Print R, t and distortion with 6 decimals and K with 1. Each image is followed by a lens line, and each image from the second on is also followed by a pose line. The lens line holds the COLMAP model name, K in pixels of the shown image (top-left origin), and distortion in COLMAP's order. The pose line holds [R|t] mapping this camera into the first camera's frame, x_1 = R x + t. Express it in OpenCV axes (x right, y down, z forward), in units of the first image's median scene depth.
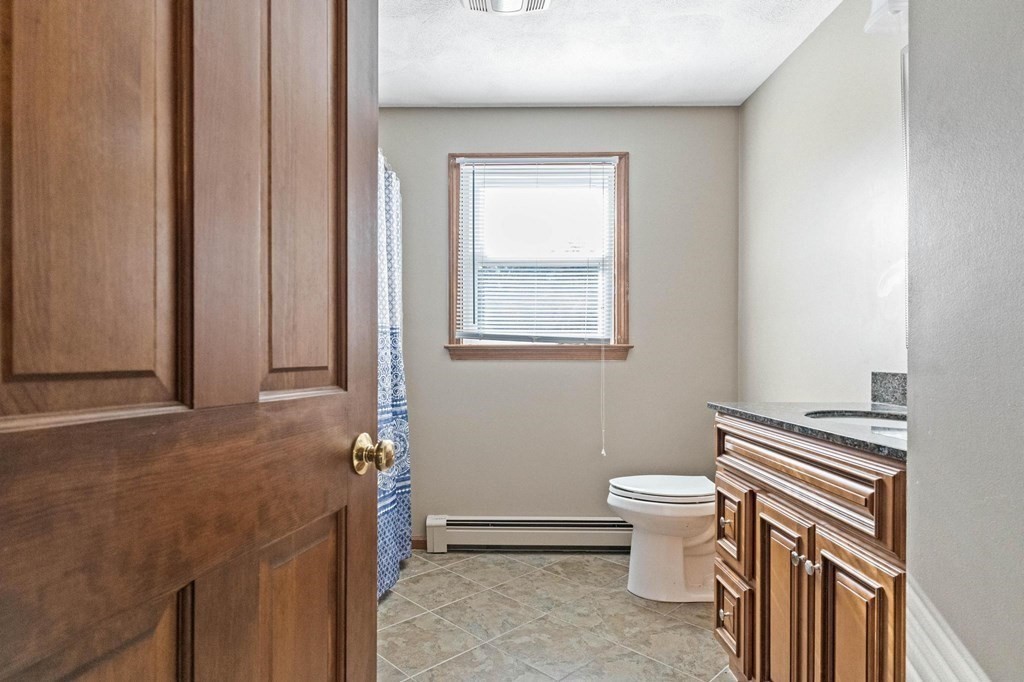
lens RADIAL K [[571.3, 0, 508.0], [0, 571.3, 353.6], [0, 0, 1]] dist [0.001309, -0.000119]
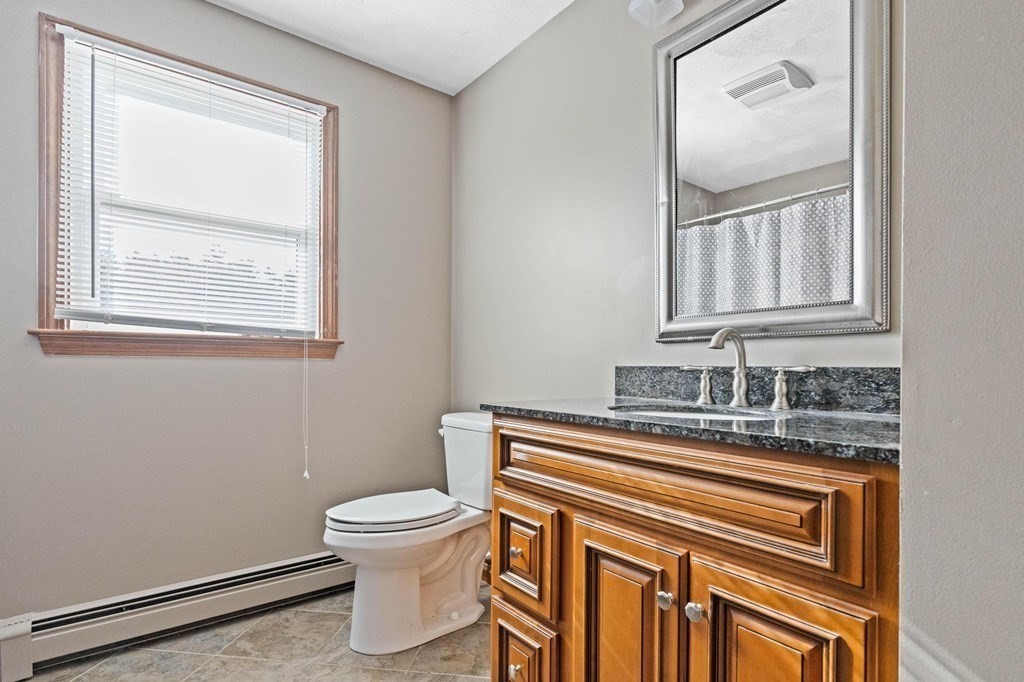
lens RADIAL K [[503.0, 0, 513.6], [0, 503.0, 367.2], [0, 0, 1]] dist [0.002947, 0.000370]
pose [[0.794365, 0.004061, 0.607427, -0.033353], [-0.004984, 0.999988, -0.000169, 0.027042], [-0.607420, -0.002893, 0.794376, 0.318512]]
